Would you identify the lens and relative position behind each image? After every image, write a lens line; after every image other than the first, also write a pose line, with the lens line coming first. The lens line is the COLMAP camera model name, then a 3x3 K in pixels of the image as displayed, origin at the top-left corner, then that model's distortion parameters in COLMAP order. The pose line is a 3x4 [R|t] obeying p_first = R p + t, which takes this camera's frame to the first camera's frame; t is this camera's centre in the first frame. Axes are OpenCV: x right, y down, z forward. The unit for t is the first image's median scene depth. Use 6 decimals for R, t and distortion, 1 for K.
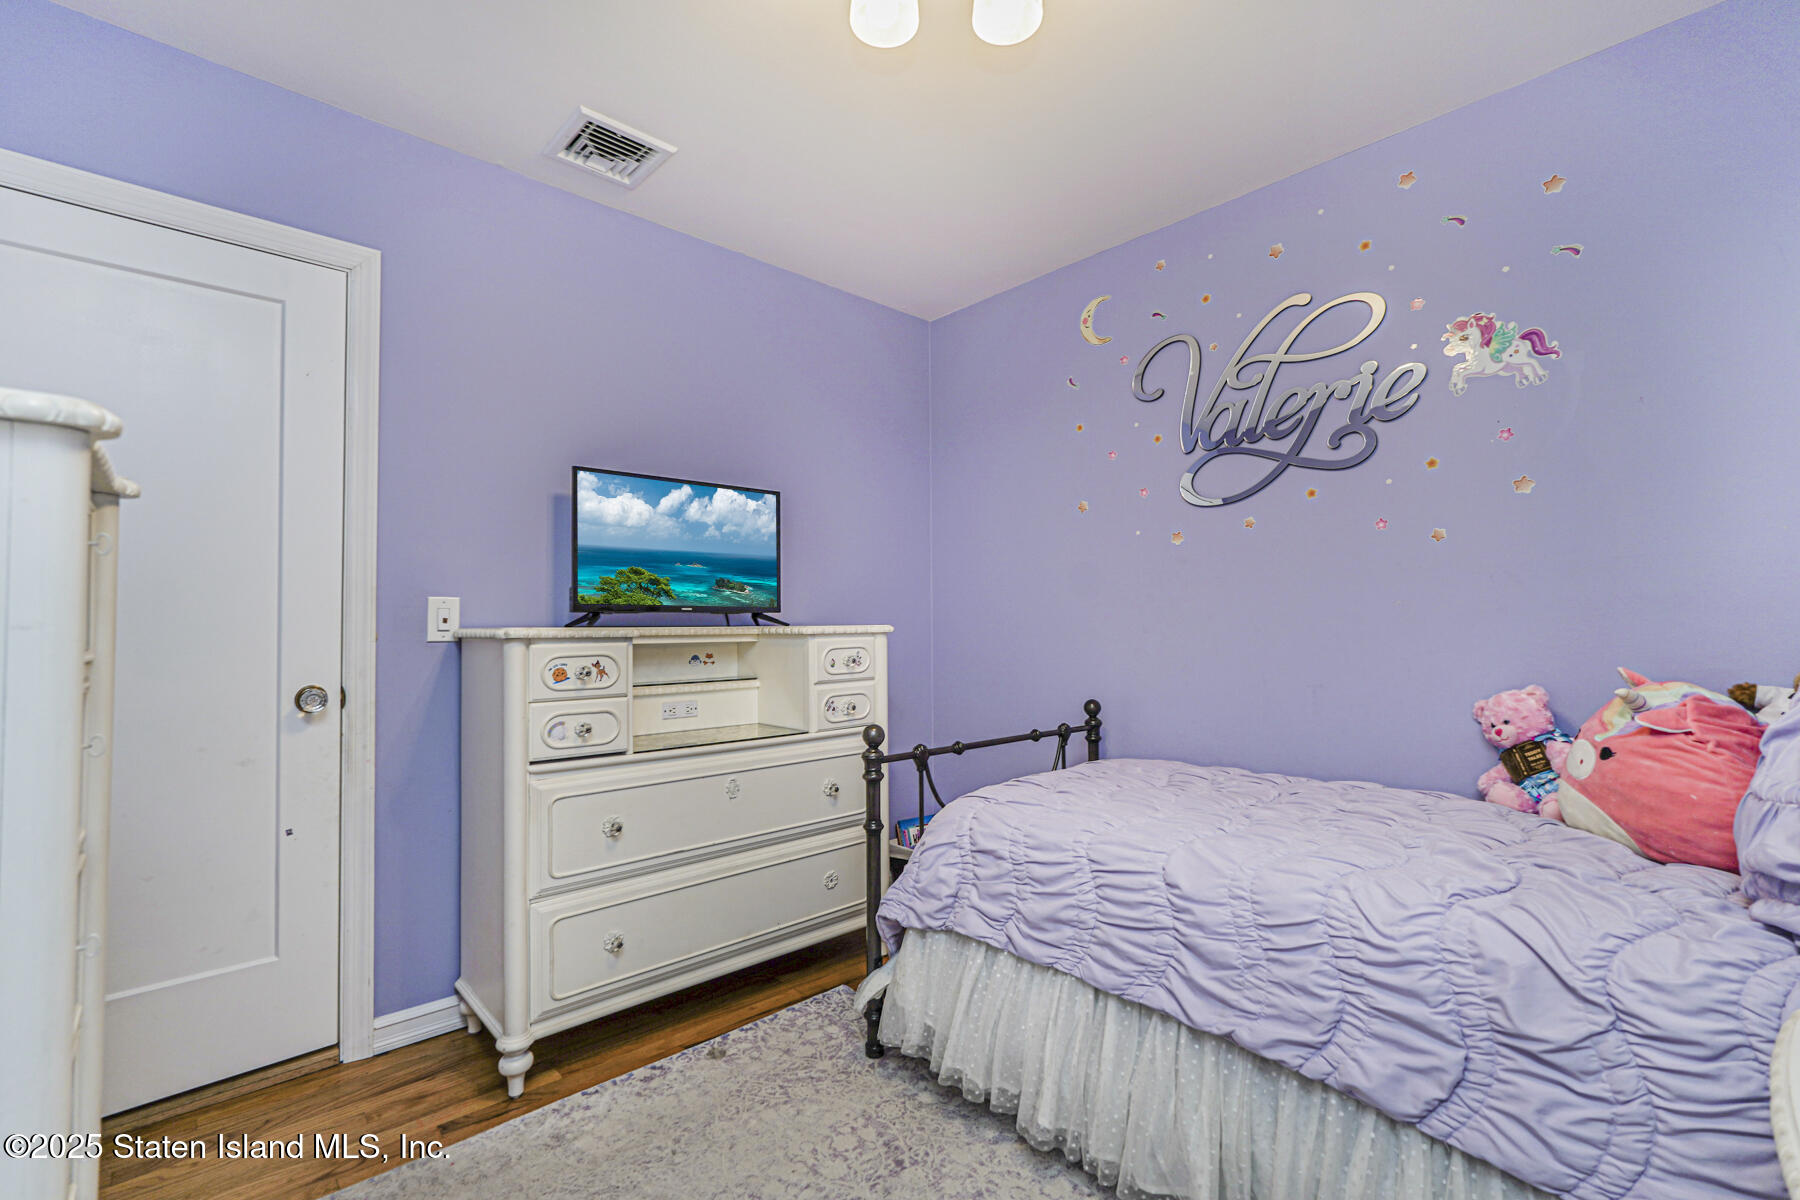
lens RADIAL K [[783.6, 0, 903.0], [0, 783.6, 595.7], [0, 0, 1]] dist [-0.014159, 0.006259]
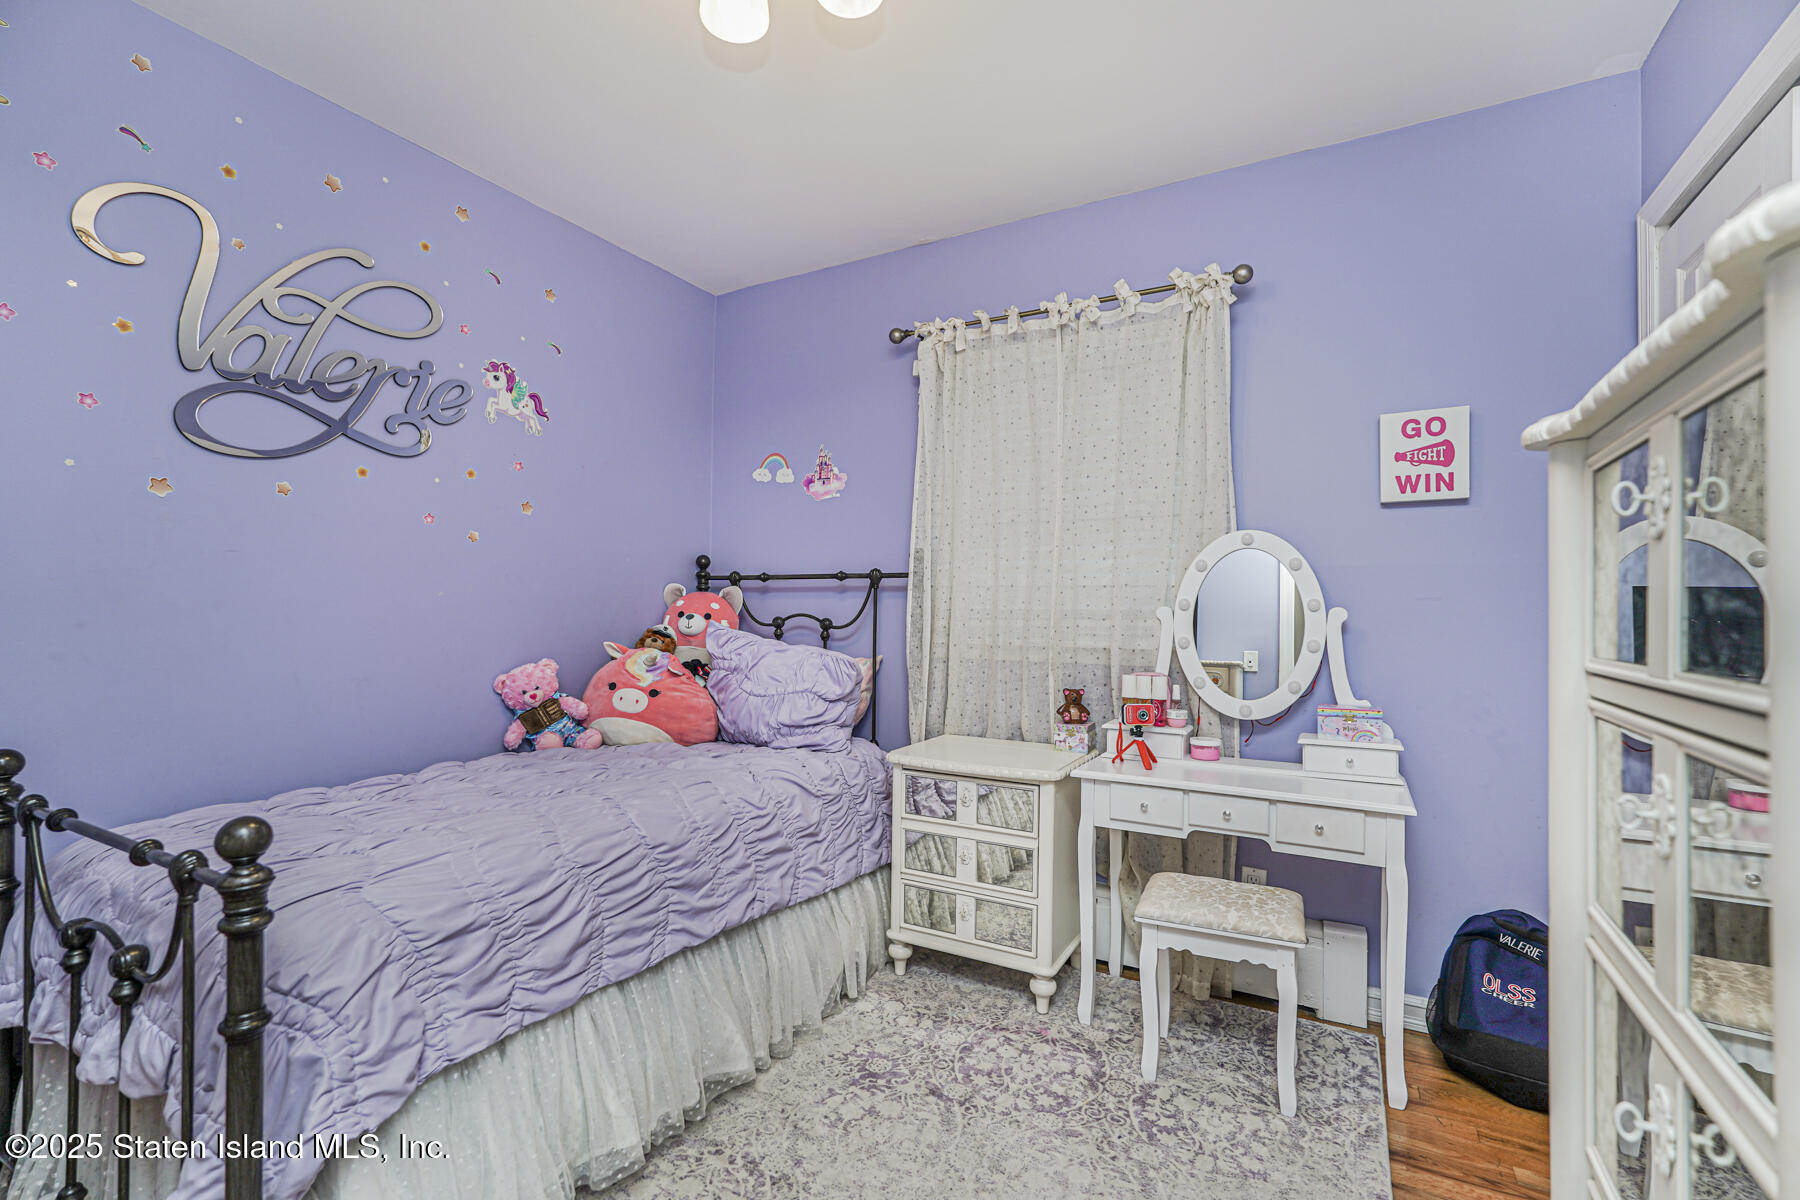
lens RADIAL K [[783.6, 0, 903.0], [0, 783.6, 595.7], [0, 0, 1]] dist [-0.014159, 0.006259]
pose [[-0.296069, 0.021293, 0.954929, -0.697441], [-0.039353, 0.998631, -0.034468, 0.027824], [-0.954355, -0.047784, -0.294826, 0.831411]]
